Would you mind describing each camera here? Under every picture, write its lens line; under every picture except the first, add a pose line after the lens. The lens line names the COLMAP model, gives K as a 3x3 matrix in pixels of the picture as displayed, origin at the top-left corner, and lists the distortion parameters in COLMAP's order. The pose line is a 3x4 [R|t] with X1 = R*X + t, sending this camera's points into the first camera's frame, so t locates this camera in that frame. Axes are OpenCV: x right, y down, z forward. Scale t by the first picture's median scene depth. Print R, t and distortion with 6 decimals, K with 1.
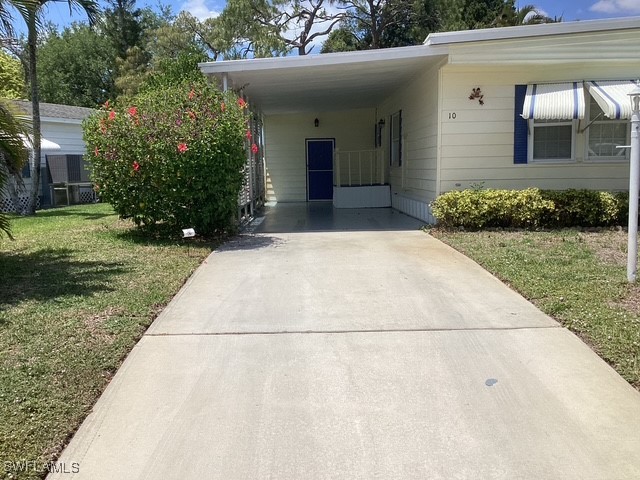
lens RADIAL K [[579.3, 0, 321.6], [0, 579.3, 241.6], [0, 0, 1]] dist [0.098407, -0.189704]
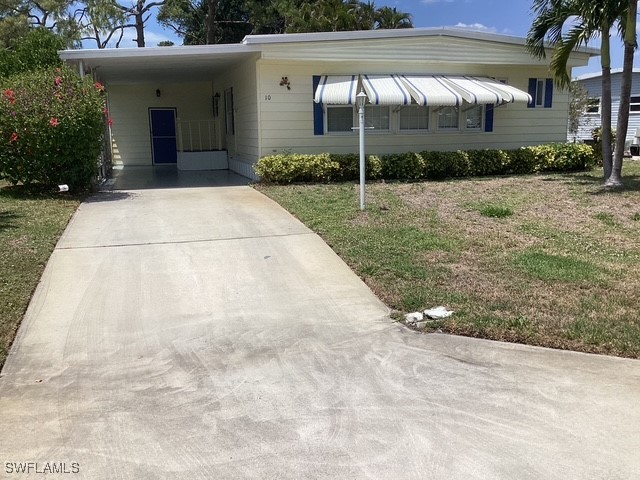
lens RADIAL K [[579.3, 0, 322.7], [0, 579.3, 237.9], [0, 0, 1]] dist [0.098407, -0.189704]
pose [[0.965881, -0.043106, 0.255375, -0.005503], [0.029219, 0.997893, 0.057926, 0.029784], [-0.257334, -0.048488, 0.965105, -0.342799]]
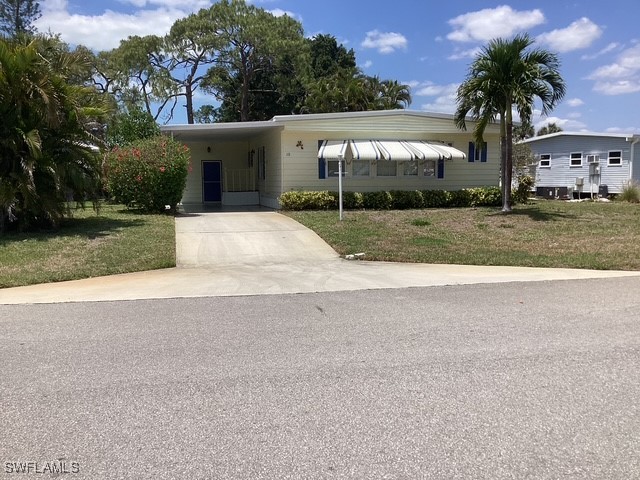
lens RADIAL K [[579.3, 0, 324.4], [0, 579.3, 249.4], [0, 0, 1]] dist [0.098407, -0.189704]
pose [[0.975016, -0.014727, 0.221645, -0.110055], [0.017307, 0.999803, -0.009700, 0.143189], [-0.221458, 0.013293, 0.975079, -1.052887]]
